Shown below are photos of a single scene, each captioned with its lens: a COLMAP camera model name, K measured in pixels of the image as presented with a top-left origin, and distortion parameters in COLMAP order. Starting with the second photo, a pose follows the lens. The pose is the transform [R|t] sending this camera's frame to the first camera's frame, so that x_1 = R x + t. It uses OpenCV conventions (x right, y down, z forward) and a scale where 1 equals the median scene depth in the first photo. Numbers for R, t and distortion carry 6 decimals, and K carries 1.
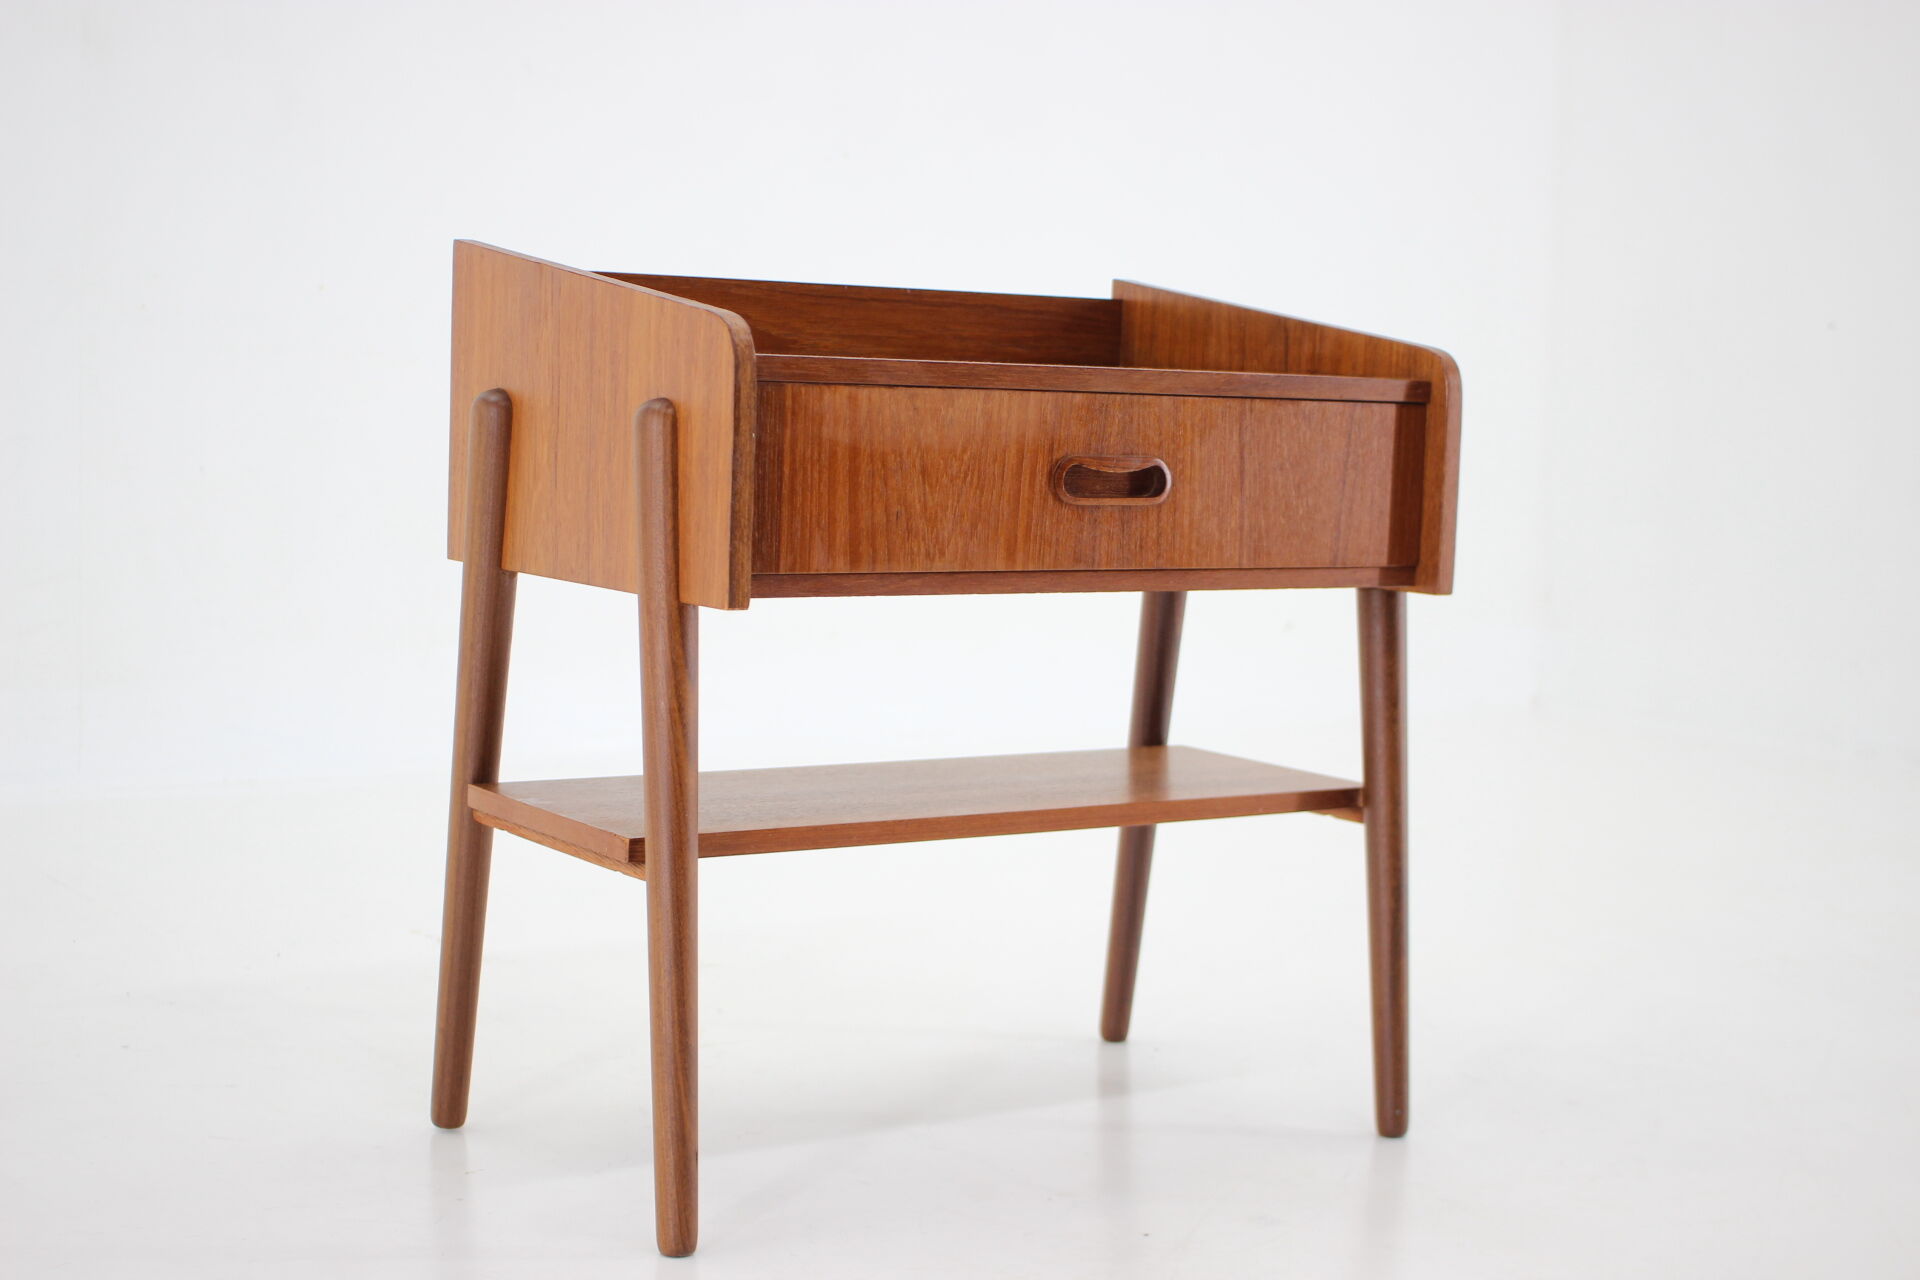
lens RADIAL K [[2837.4, 0, 966.8], [0, 2837.4, 632.4], [0, 0, 1]] dist [0.180981, 0.000000]
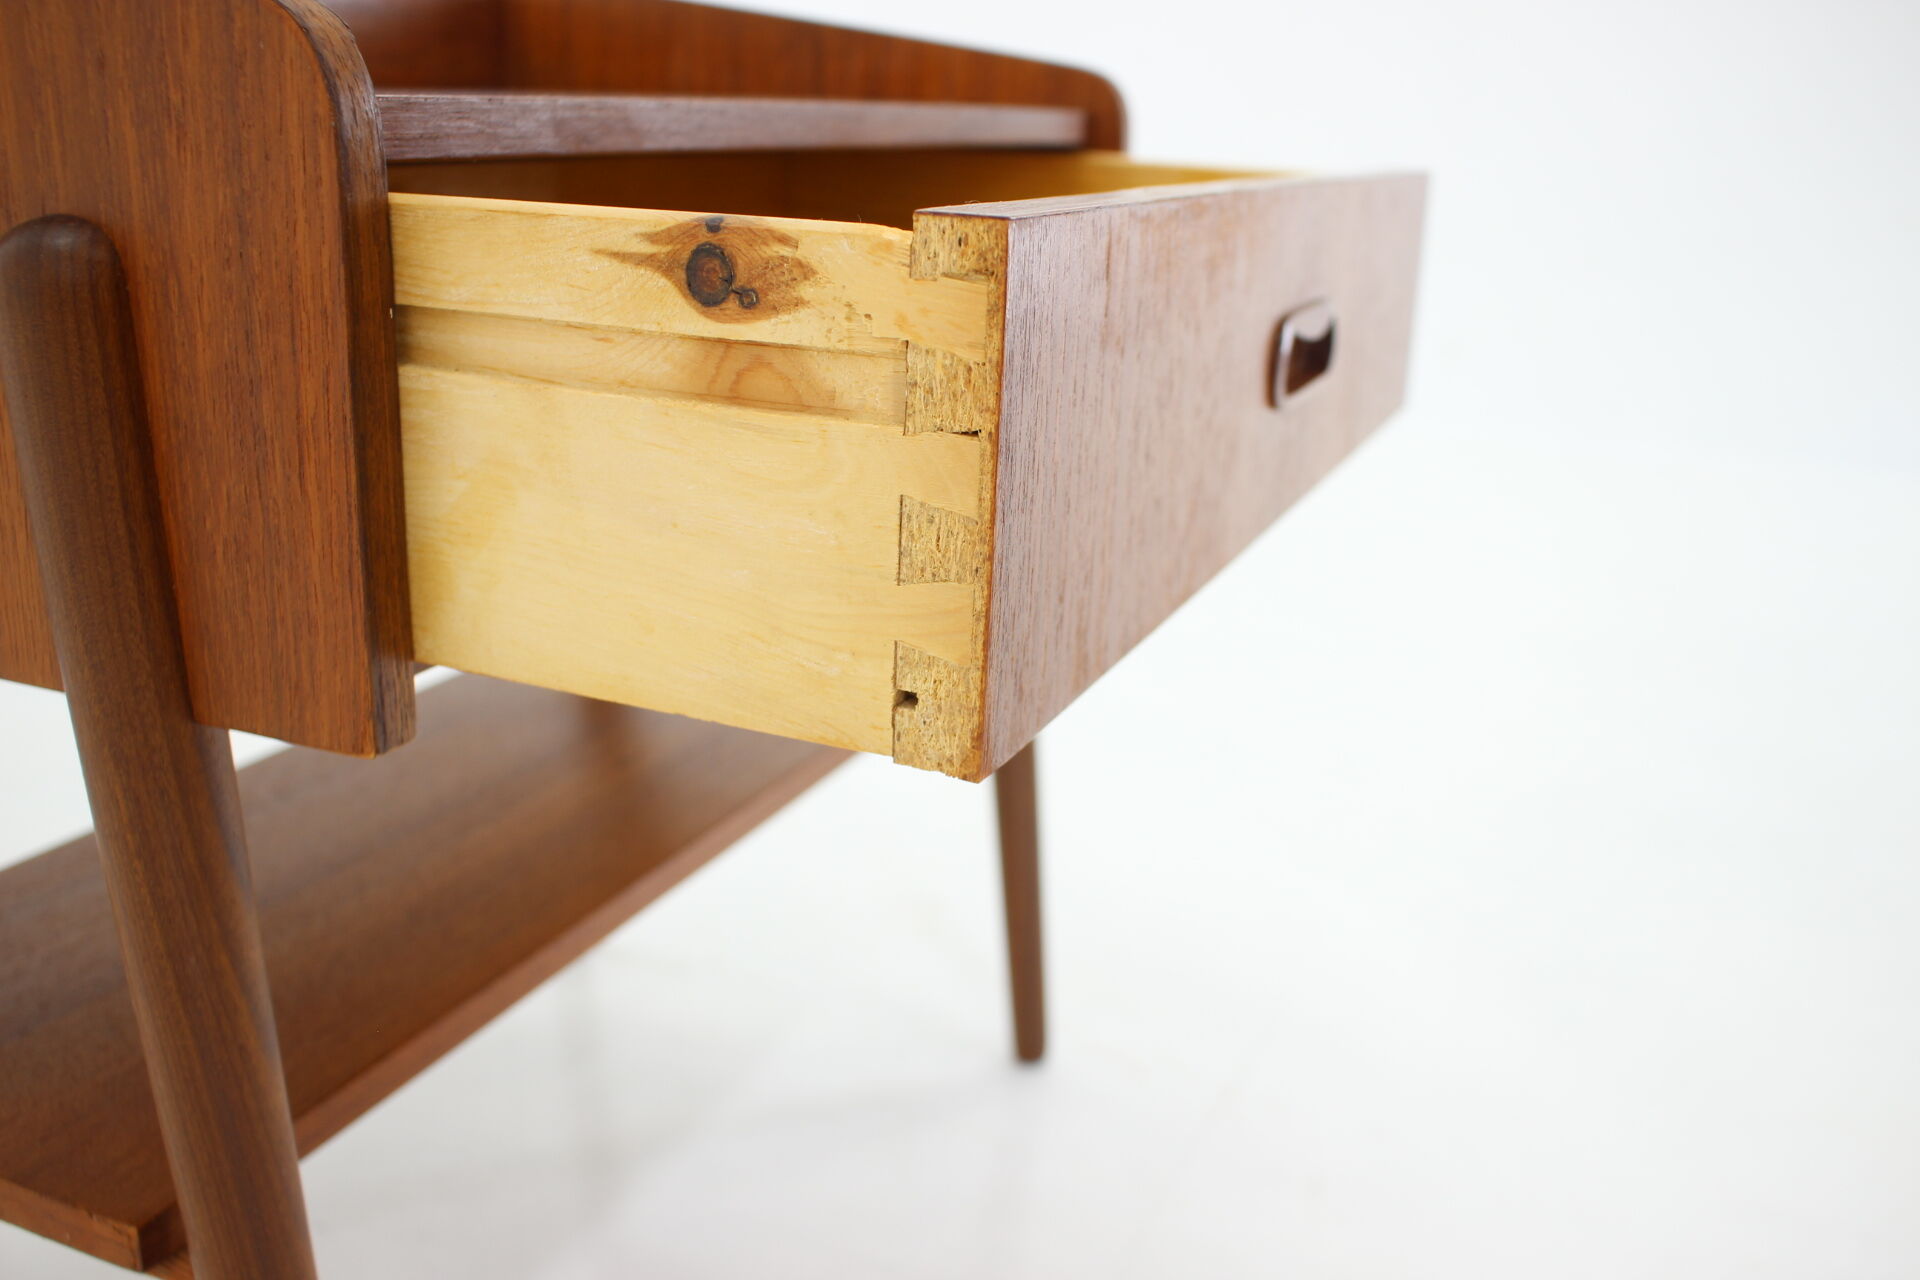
lens RADIAL K [[1789.3, 0, 962.1], [0, 1789.3, 640.7], [0, 0, 1]] dist [-0.095277, 0.000000]
pose [[0.843568, -0.163342, 0.511578, -0.127632], [0.046480, 0.971253, 0.233468, -0.071975], [-0.535007, -0.173168, 0.826910, 0.693870]]
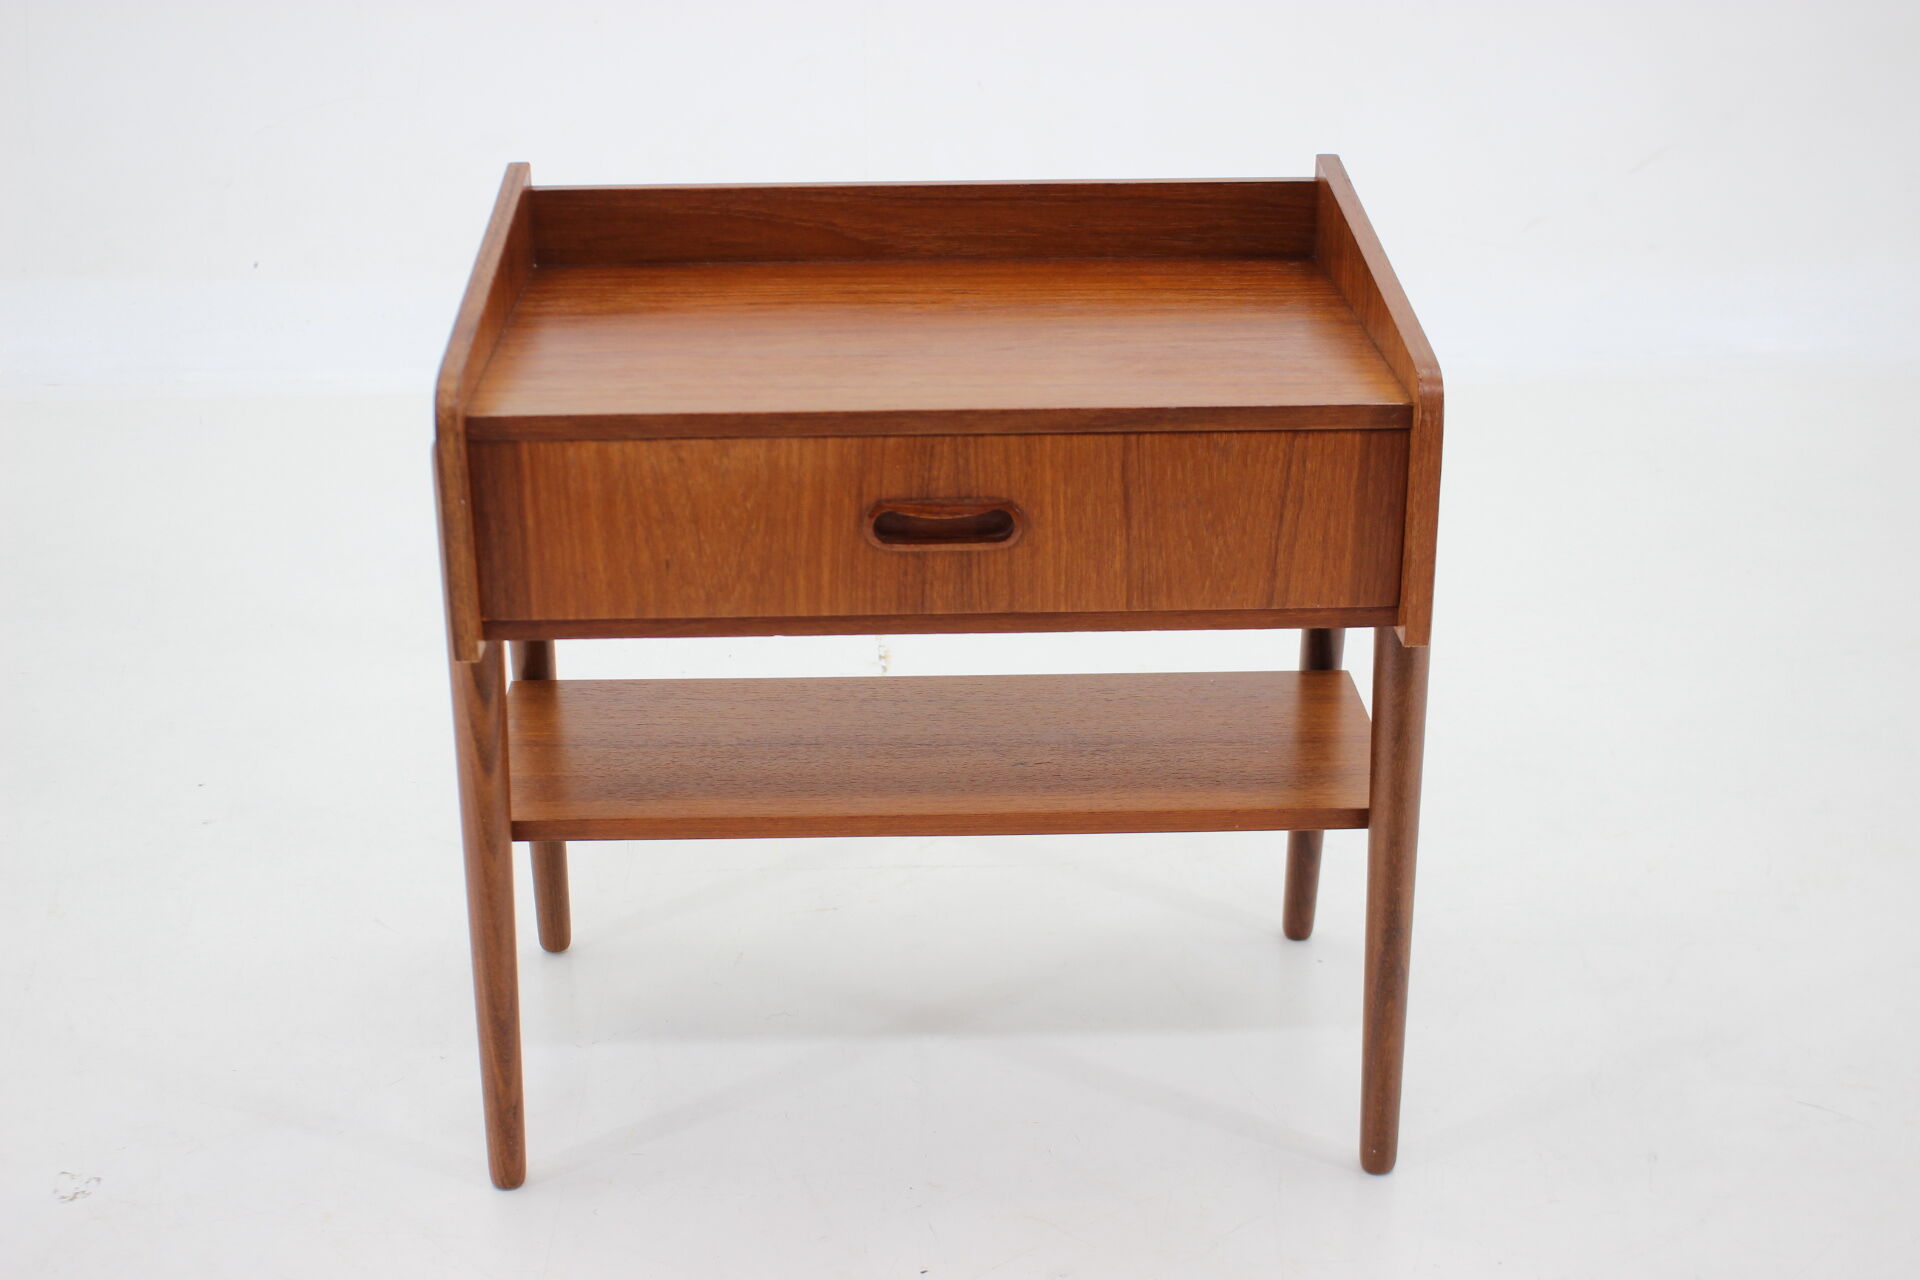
lens RADIAL K [[2684.4, 0, 957.0], [0, 2684.4, 638.2], [0, 0, 1]] dist [-0.017407, 0.000000]
pose [[0.833003, 0.173121, -0.525486, 0.533858], [-0.016951, 0.957324, 0.288520, -0.277104], [0.553009, -0.231430, 0.800388, 0.300004]]
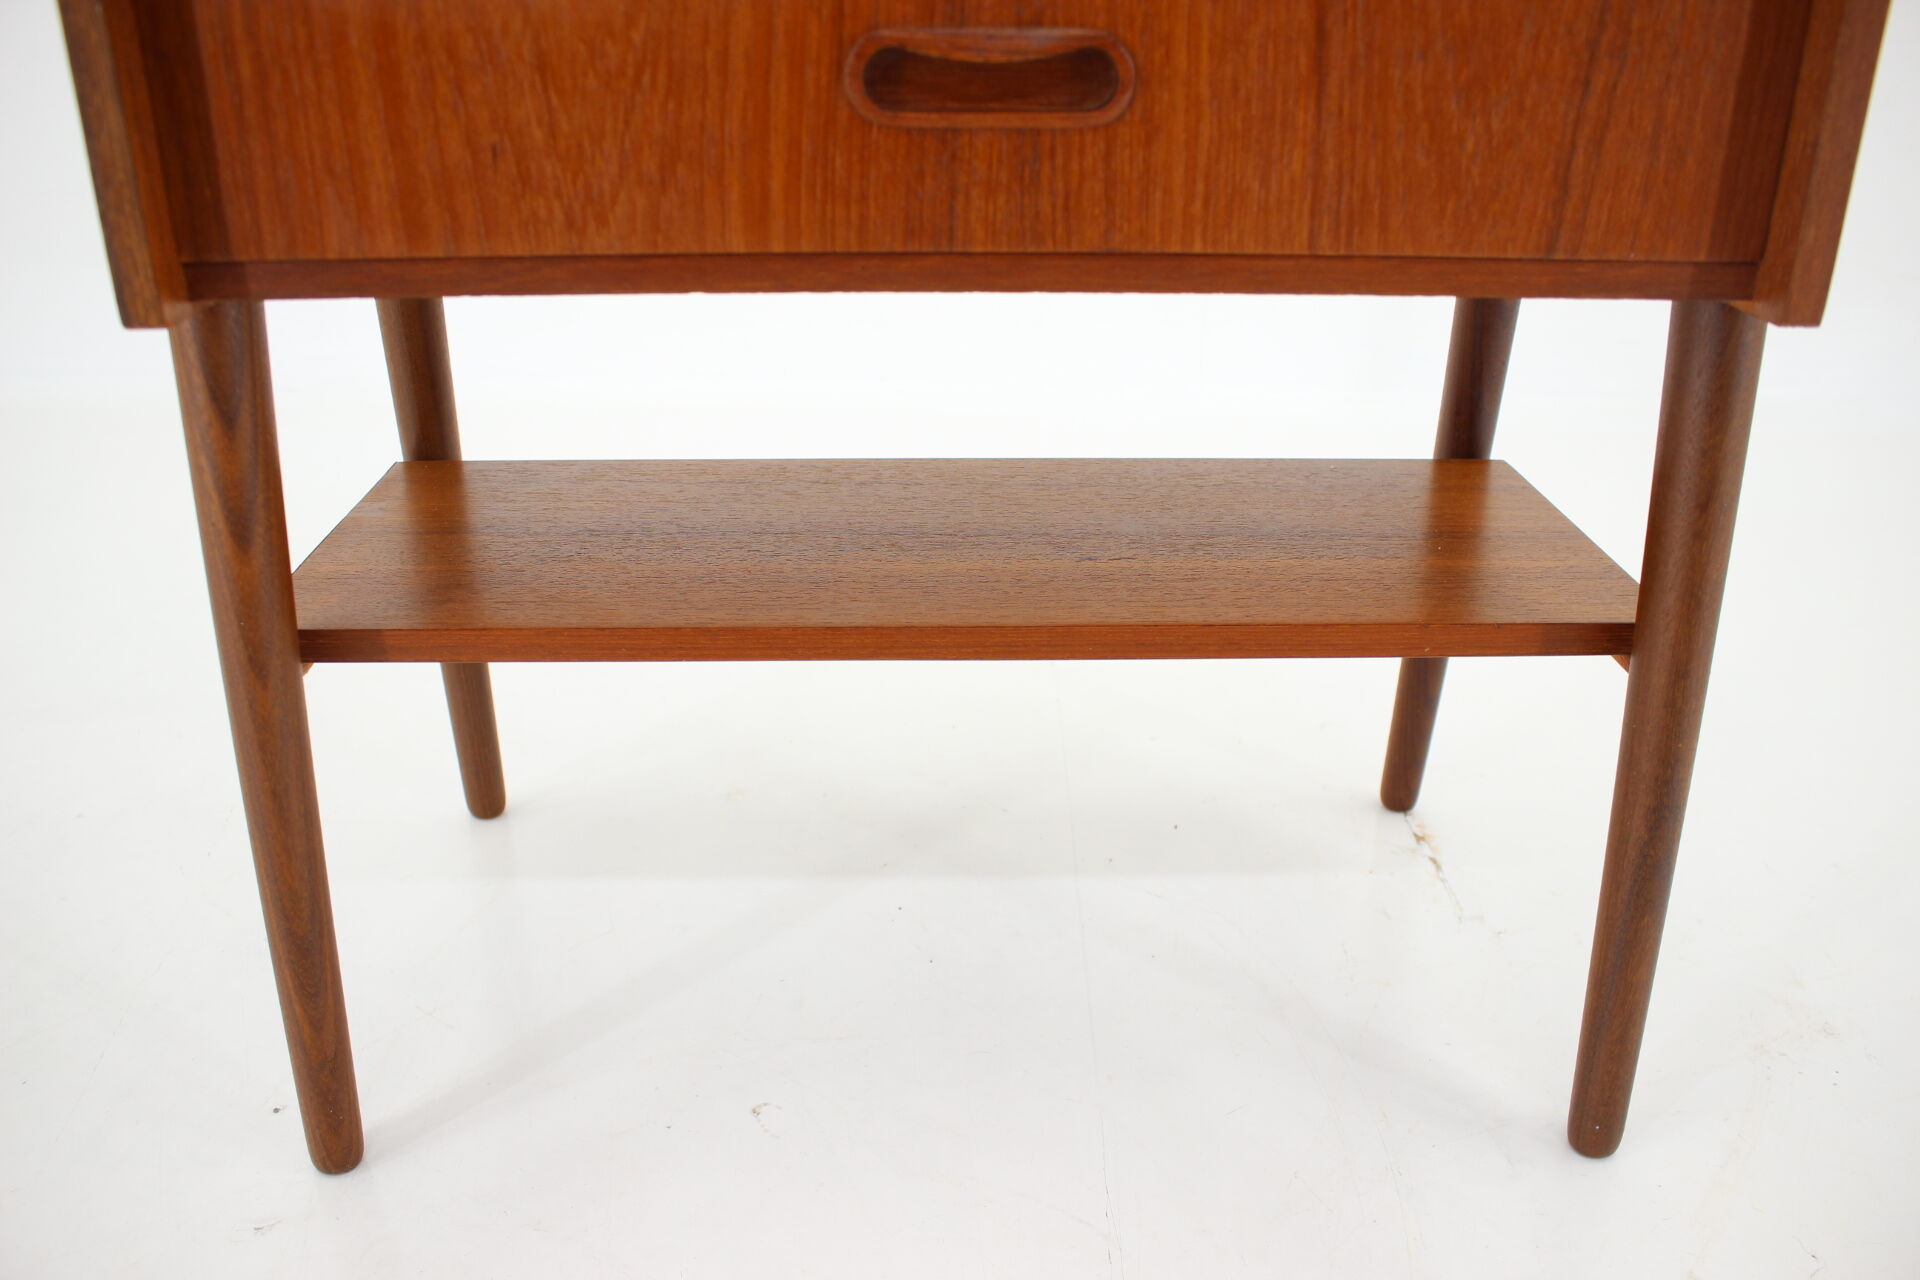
lens RADIAL K [[1584.2, 0, 960.0], [0, 1584.2, 636.0], [0, 0, 1]] dist [-0.117535, 0.055983]
pose [[0.833850, 0.189491, -0.518447, 0.216402], [-0.025234, 0.951335, 0.307124, -0.045042], [0.551414, -0.243013, 0.798052, 0.766252]]
